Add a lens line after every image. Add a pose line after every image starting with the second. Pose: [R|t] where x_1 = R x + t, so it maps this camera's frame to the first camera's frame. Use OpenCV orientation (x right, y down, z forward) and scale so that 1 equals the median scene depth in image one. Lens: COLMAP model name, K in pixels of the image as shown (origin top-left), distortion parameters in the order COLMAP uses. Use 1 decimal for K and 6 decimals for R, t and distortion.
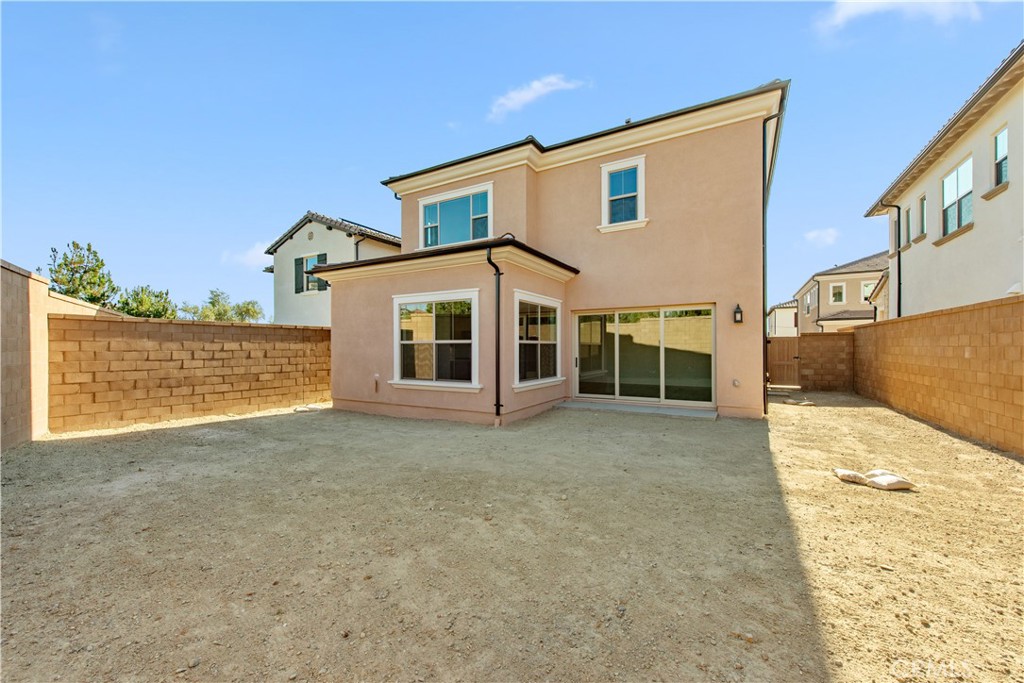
lens RADIAL K [[400.2, 0, 523.8], [0, 400.2, 348.4], [0, 0, 1]] dist [0.001775, -0.000495]
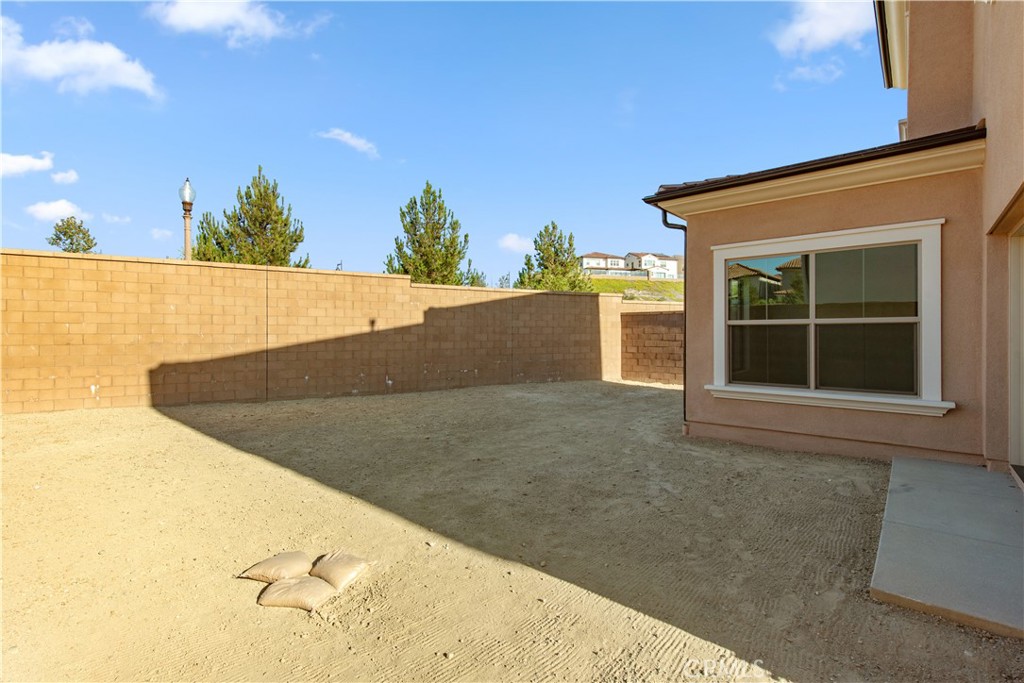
lens RADIAL K [[467.7, 0, 512.0], [0, 467.7, 341.5], [0, 0, 1]] dist [0.015598, 0.000069]
pose [[-0.201965, 0.021284, -0.979161, 0.743871], [0.003966, 0.999773, 0.020914, -0.002960], [0.979385, 0.000341, -0.202004, 0.724543]]
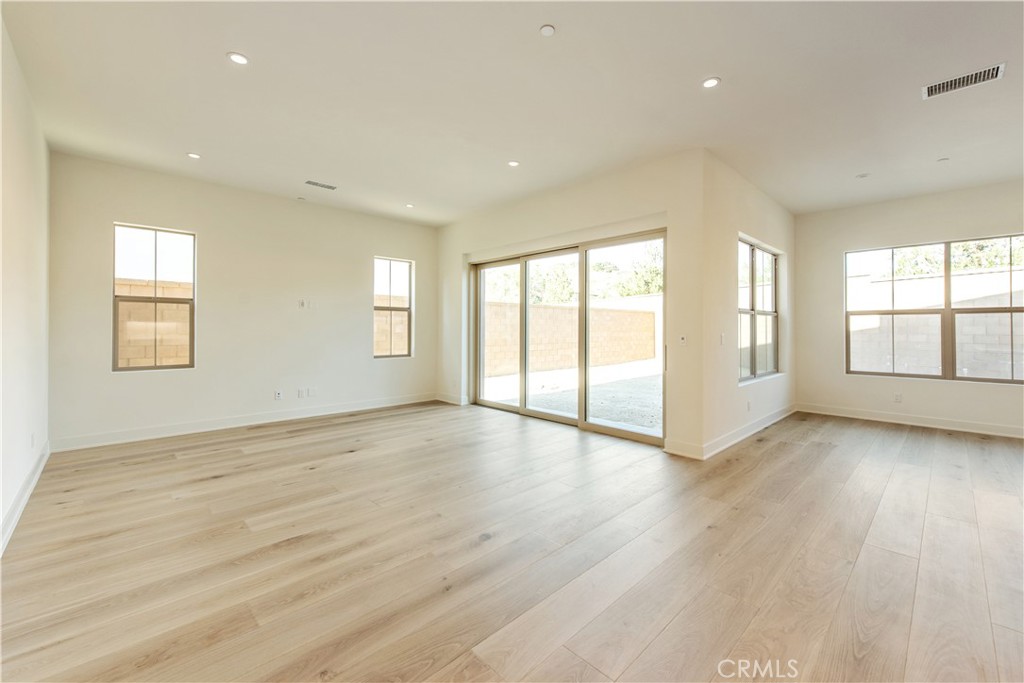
lens RADIAL K [[415.5, 0, 515.1], [0, 415.5, 324.8], [0, 0, 1]] dist [0.005102, -0.000057]
pose [[-0.953542, 0.004680, 0.301225, 0.179539], [0.001514, 0.999941, -0.010744, 0.009224], [-0.301257, -0.009789, -0.953493, 1.648456]]
